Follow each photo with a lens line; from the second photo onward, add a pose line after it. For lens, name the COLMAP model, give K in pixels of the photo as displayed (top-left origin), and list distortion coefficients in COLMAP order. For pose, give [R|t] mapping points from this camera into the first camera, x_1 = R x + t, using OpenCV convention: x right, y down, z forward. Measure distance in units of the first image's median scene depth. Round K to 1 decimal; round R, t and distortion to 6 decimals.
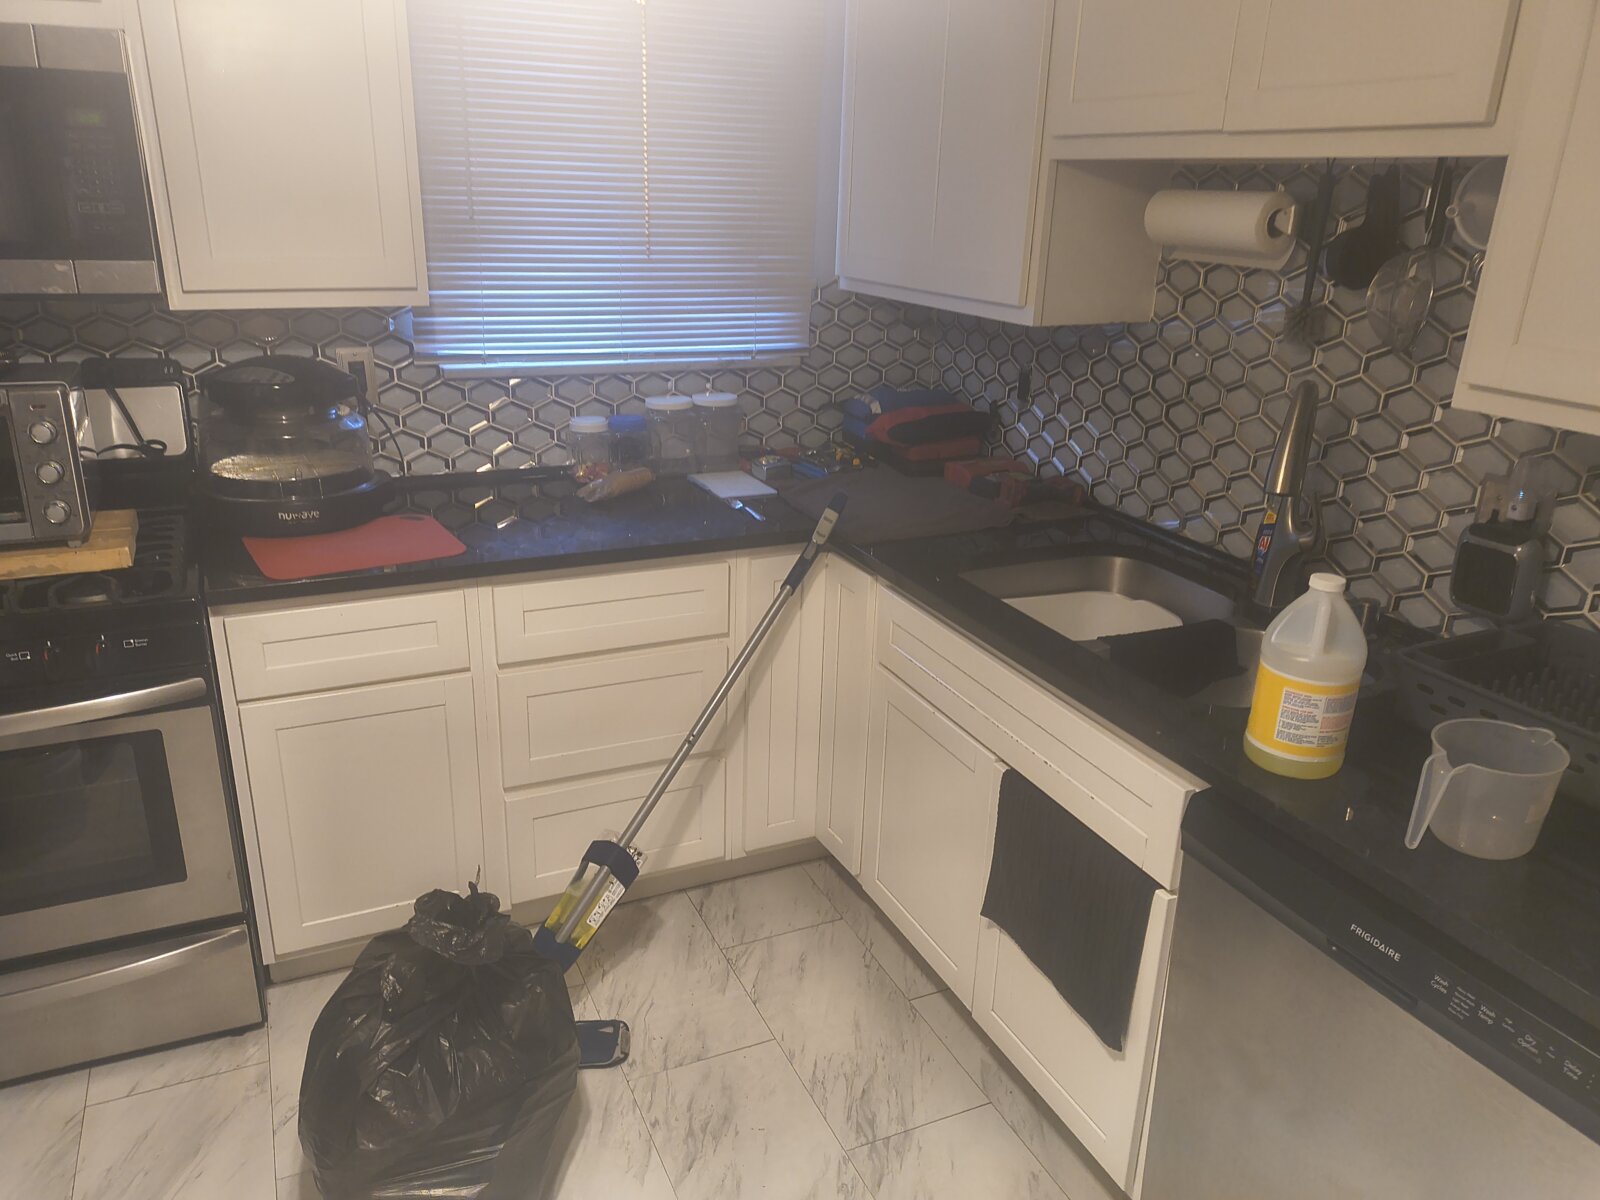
lens RADIAL K [[1168.7, 0, 794.8], [0, 1168.7, 596.3], [0, 0, 1]] dist [0.051067, -0.076597]
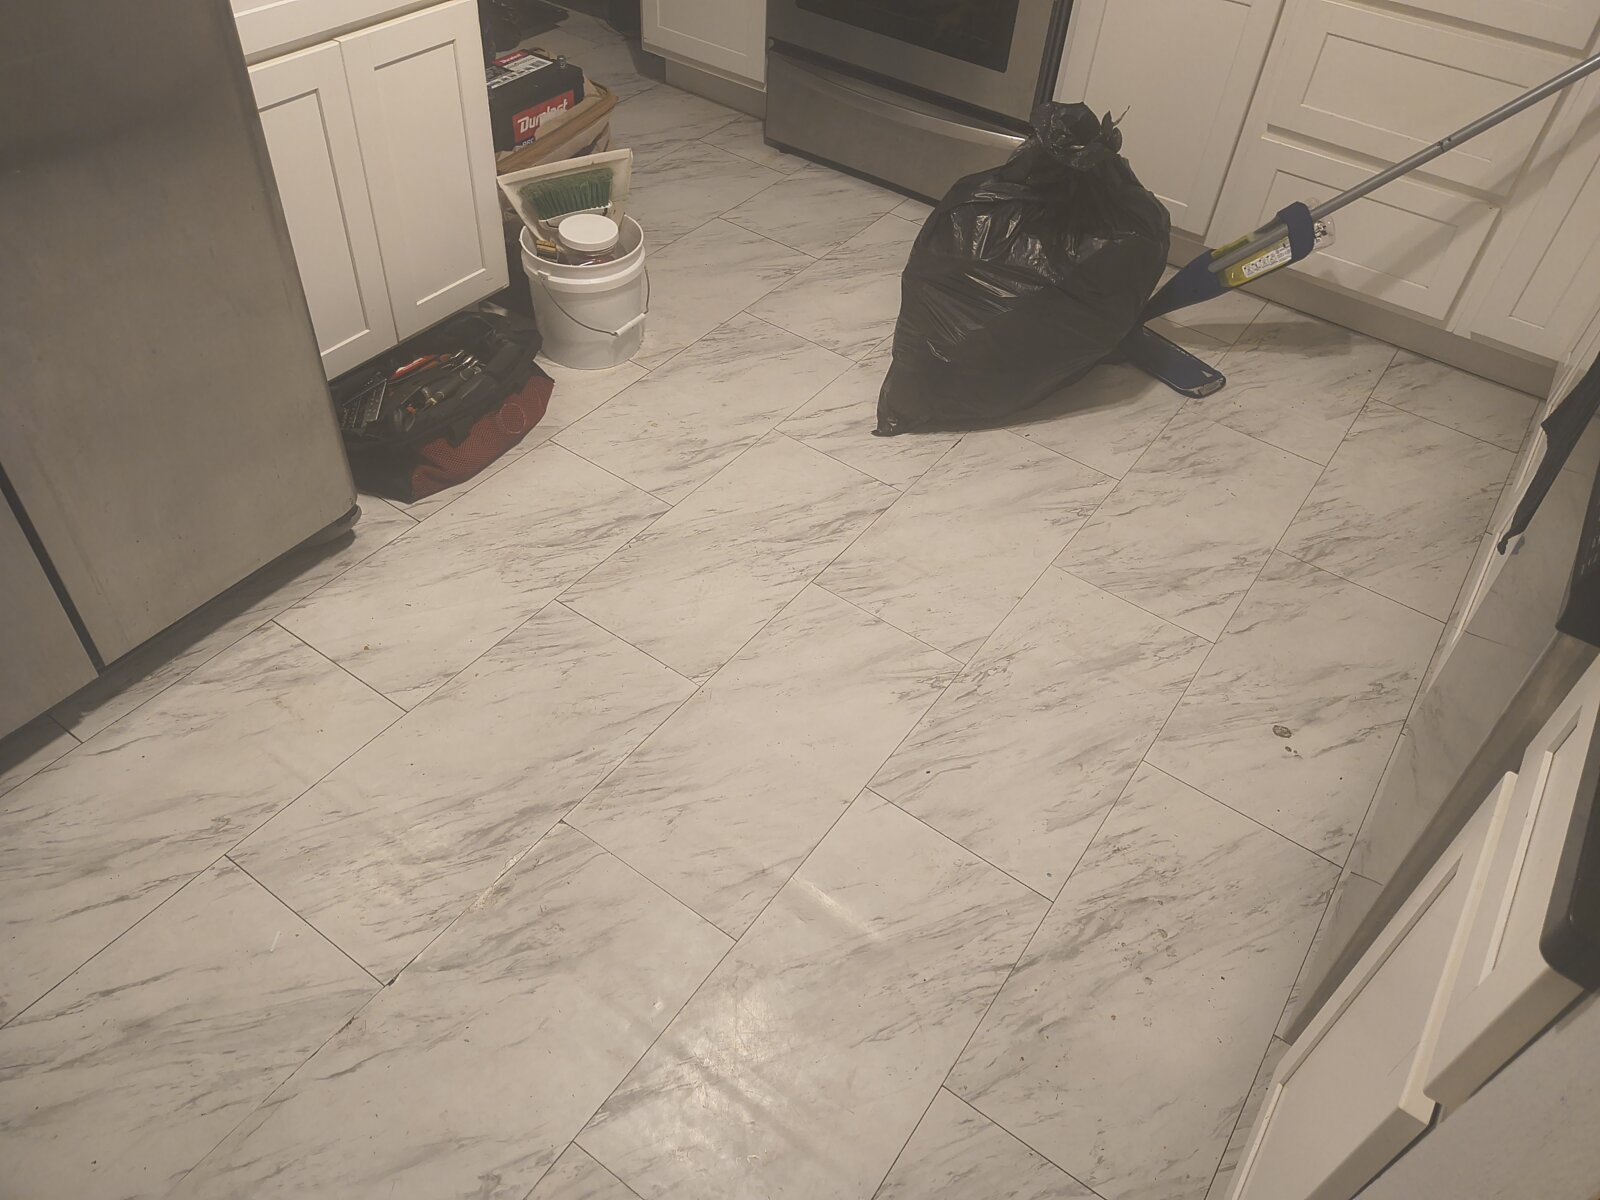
lens RADIAL K [[1168.7, 0, 794.8], [0, 1168.7, 596.3], [0, 0, 1]] dist [0.051067, -0.076597]
pose [[0.509319, 0.608386, -0.608655, 0.434504], [-0.335095, 0.791646, 0.510890, 0.105644], [0.792657, -0.056249, 0.607067, 0.031283]]
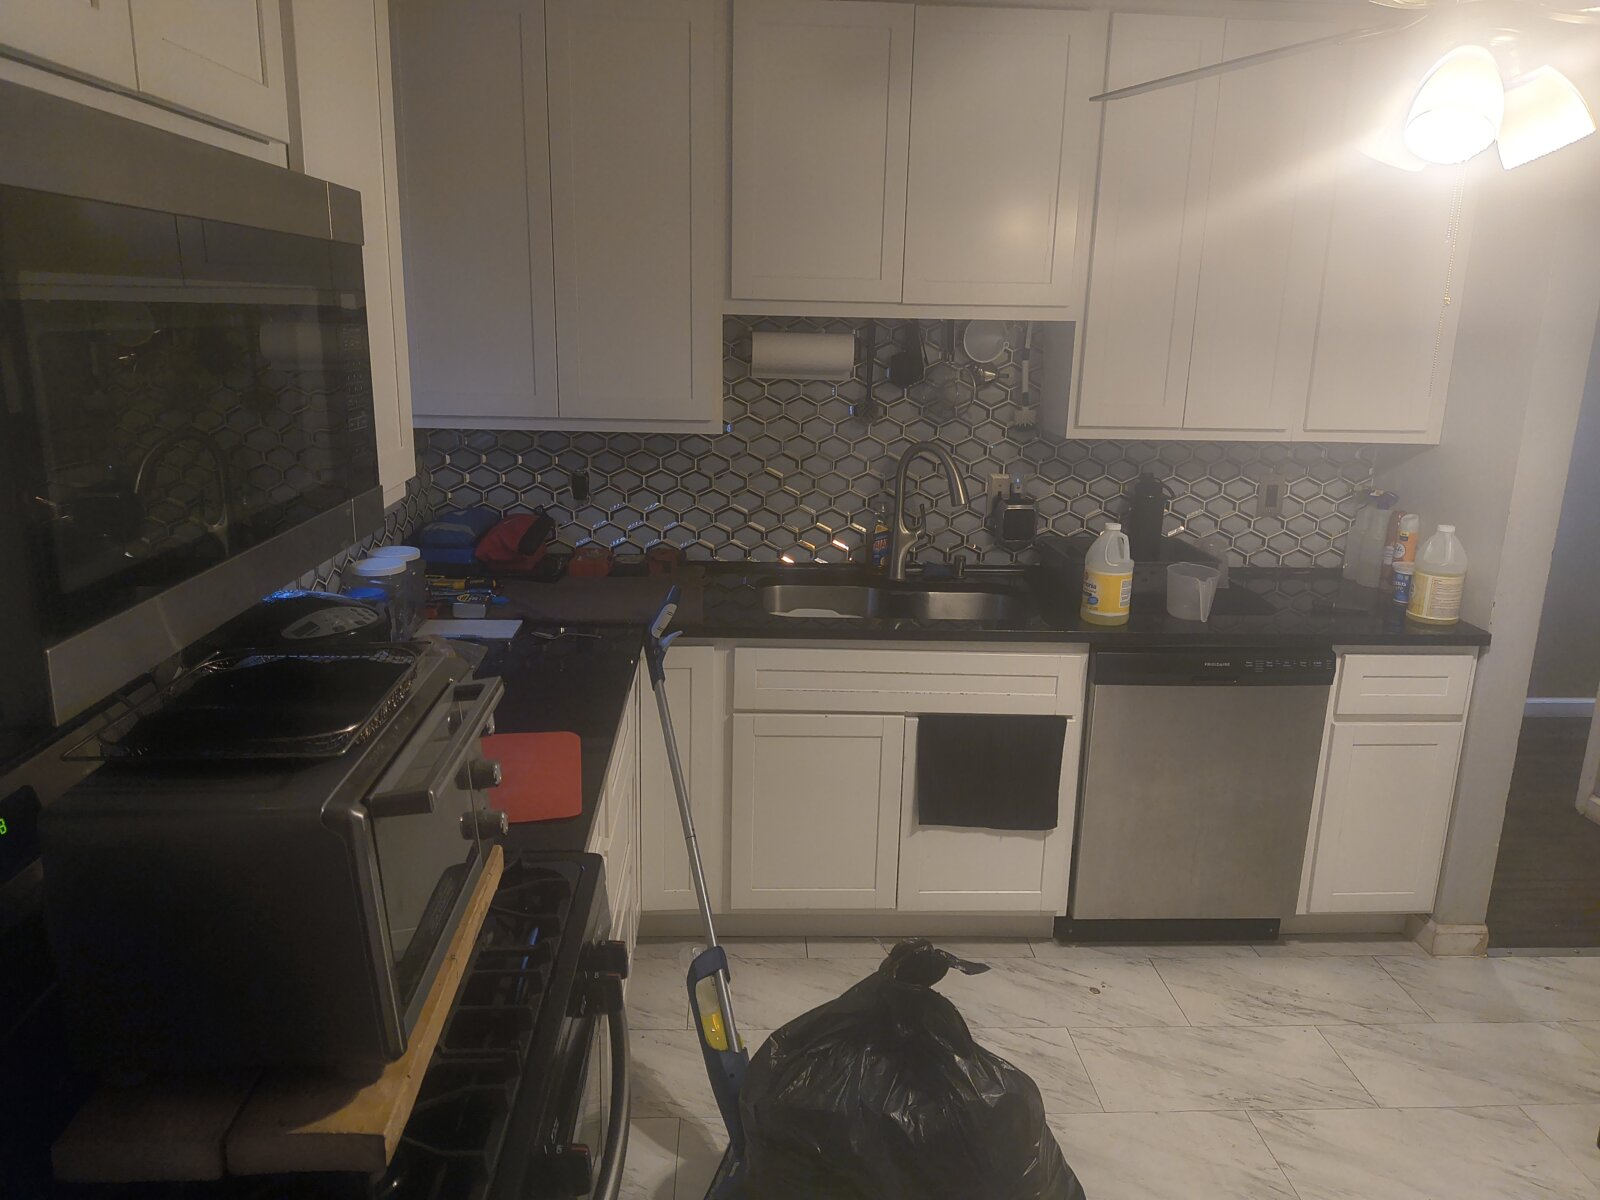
lens RADIAL K [[1168.7, 0, 794.8], [0, 1168.7, 596.3], [0, 0, 1]] dist [0.051067, -0.076597]
pose [[0.360427, -0.242276, 0.900774, -1.143485], [0.293805, 0.946014, 0.136884, -0.241131], [-0.885309, 0.215315, 0.412151, 0.472521]]
